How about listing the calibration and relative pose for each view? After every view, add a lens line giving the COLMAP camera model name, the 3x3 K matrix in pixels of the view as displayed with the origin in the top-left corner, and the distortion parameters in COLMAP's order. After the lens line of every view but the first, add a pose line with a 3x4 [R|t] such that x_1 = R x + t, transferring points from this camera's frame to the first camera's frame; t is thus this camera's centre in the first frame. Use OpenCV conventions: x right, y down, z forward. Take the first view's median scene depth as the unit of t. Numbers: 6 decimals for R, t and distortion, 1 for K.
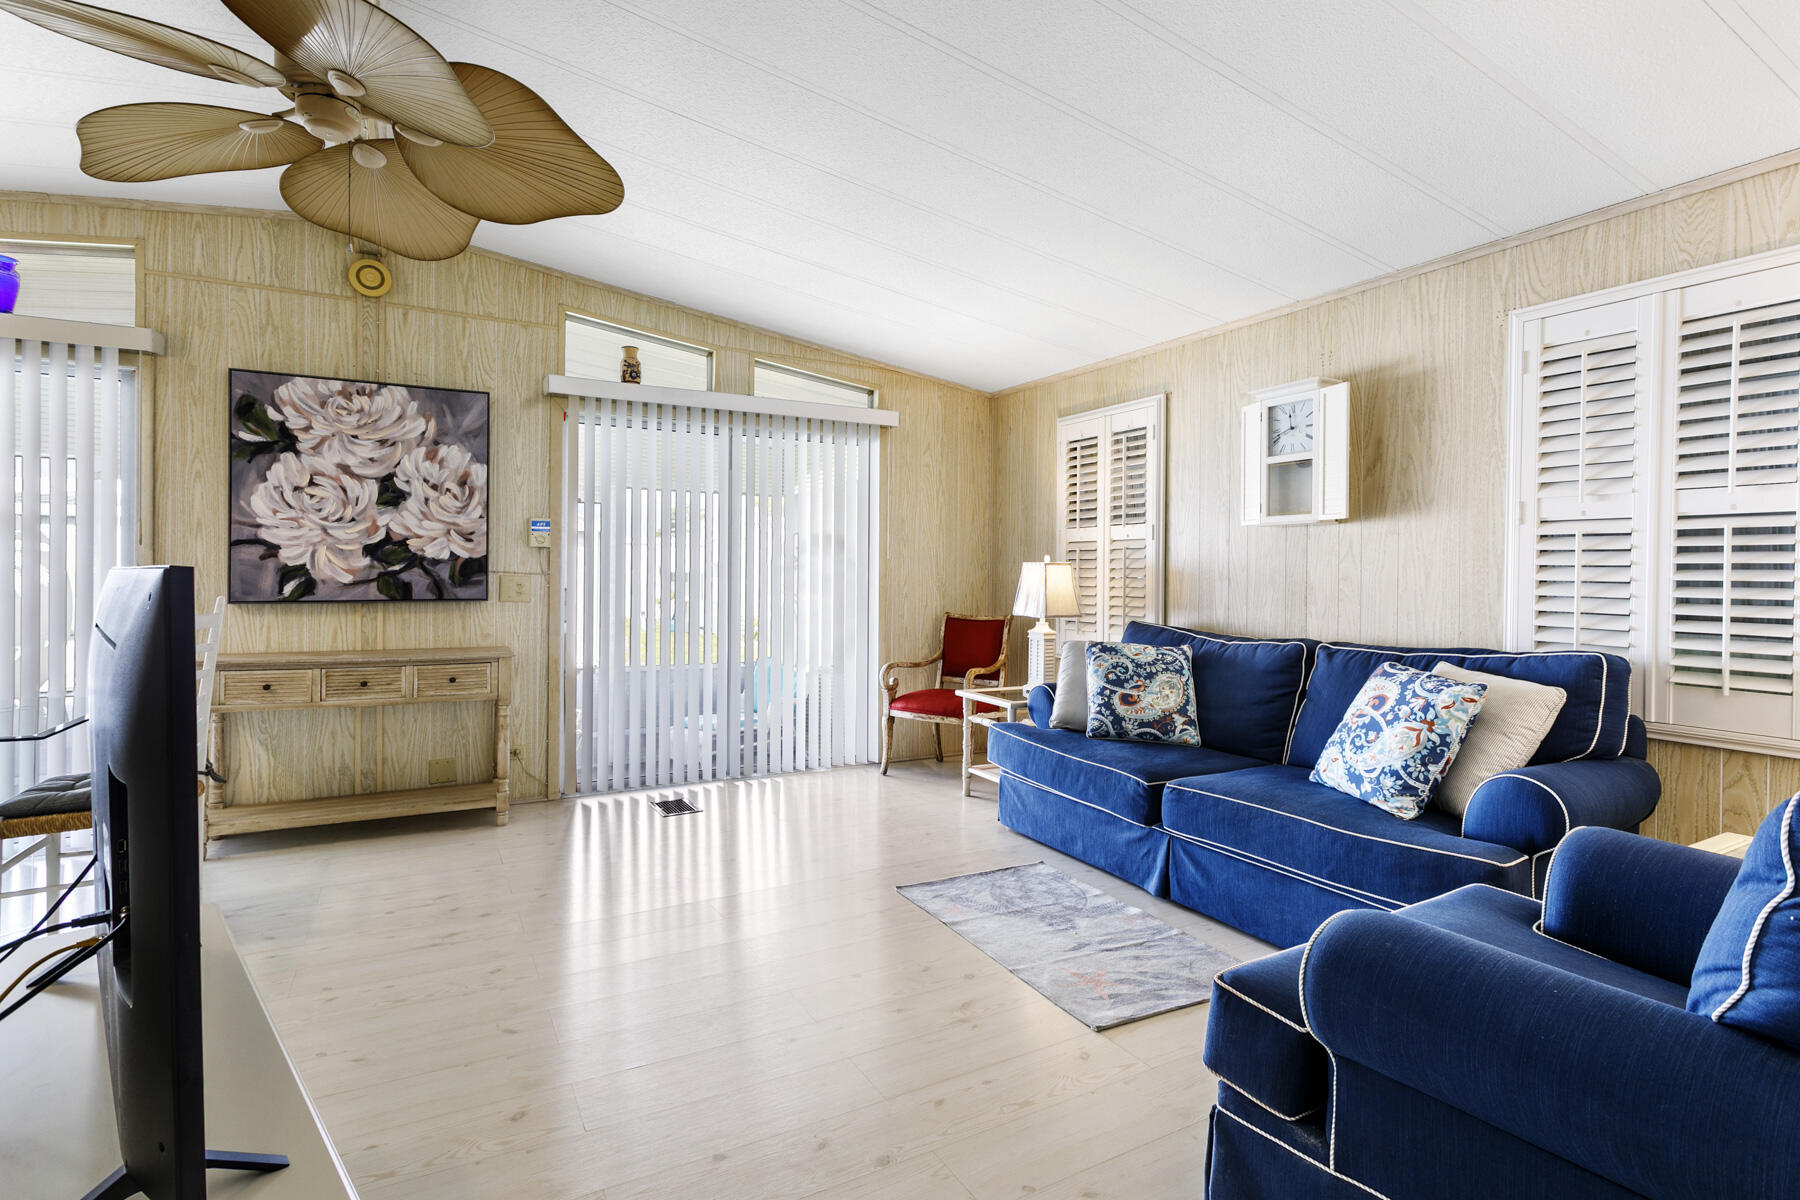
lens RADIAL K [[869.4, 0, 884.5], [0, 869.4, 575.5], [0, 0, 1]] dist [-0.000786, 0.003425]
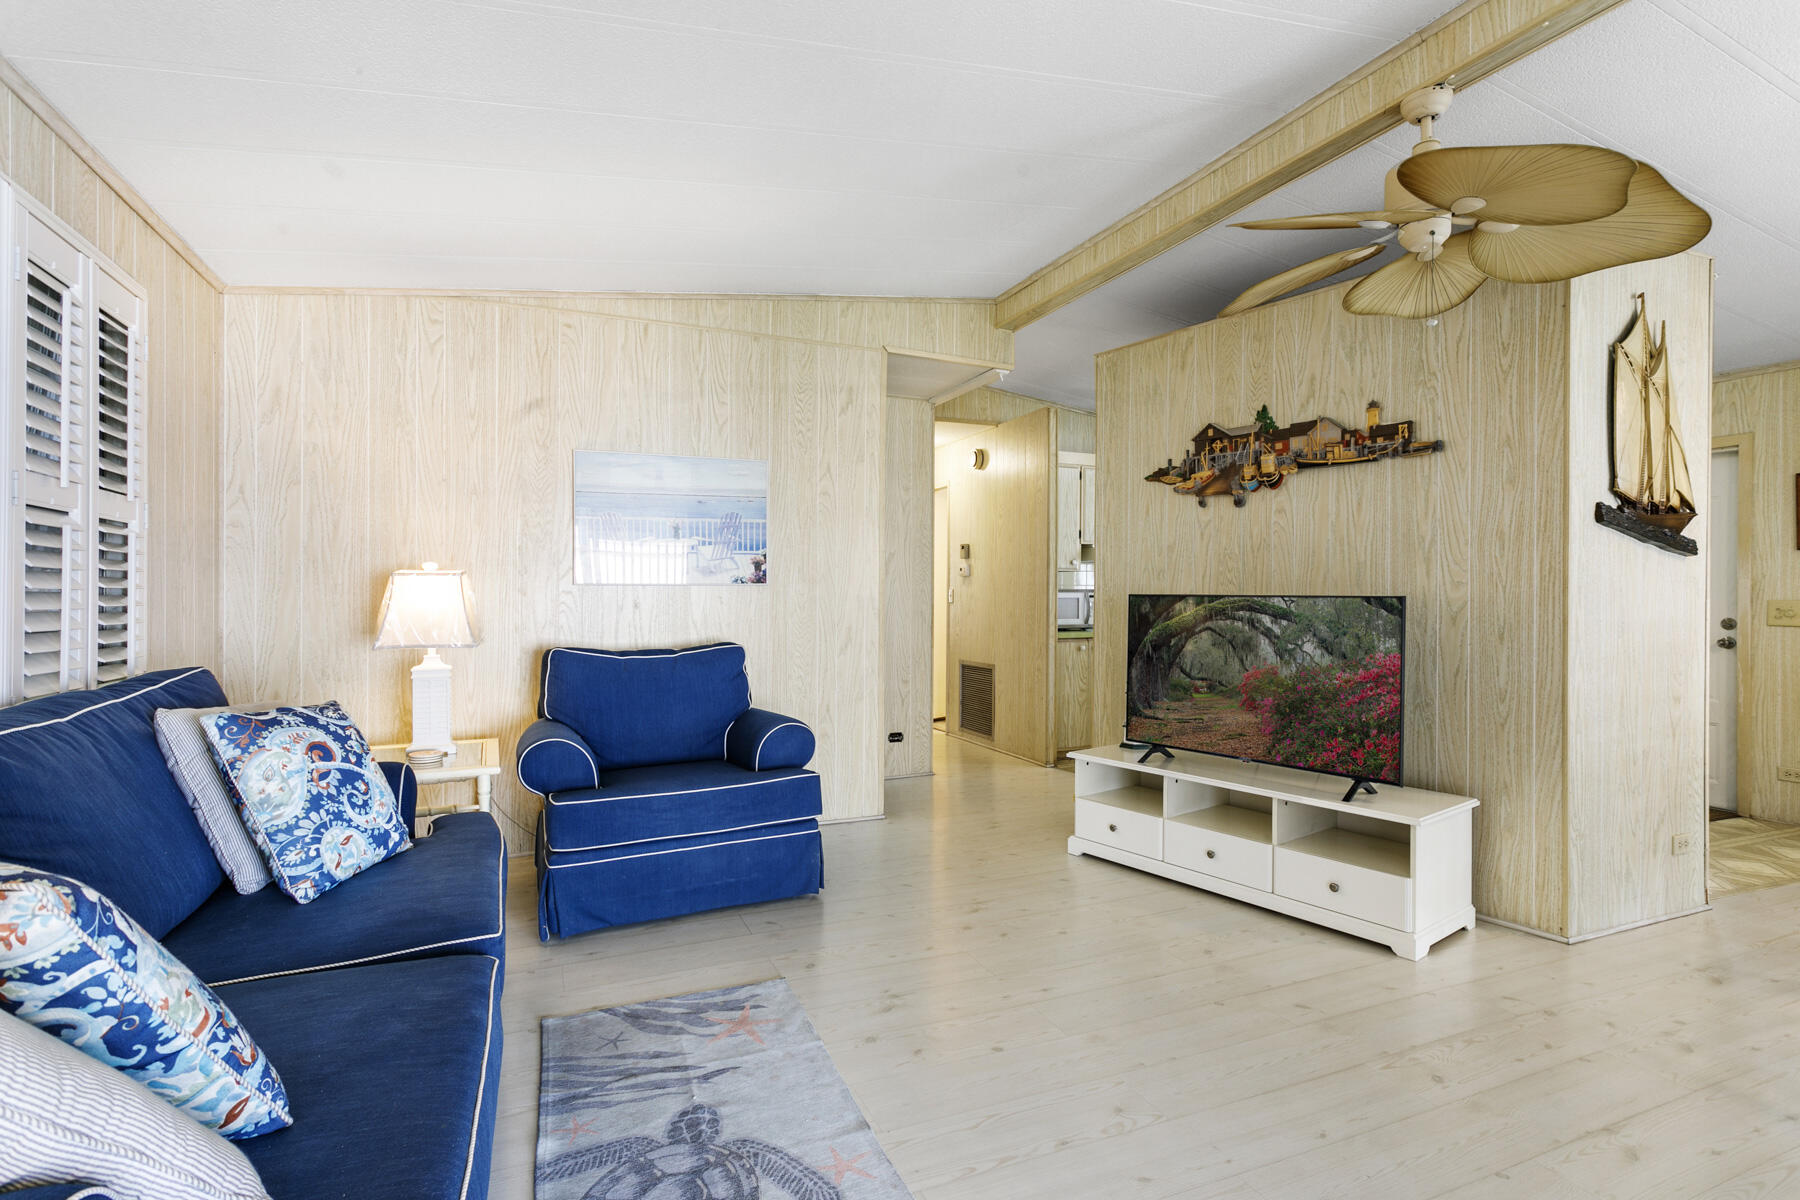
lens RADIAL K [[869.4, 0, 894.5], [0, 869.4, 589.3], [0, 0, 1]] dist [-0.000786, 0.003425]
pose [[-0.995684, -0.013261, 0.091861, -0.001373], [-0.013596, 0.999903, -0.003029, -0.001167], [-0.091812, -0.004265, -0.995767, 1.214724]]
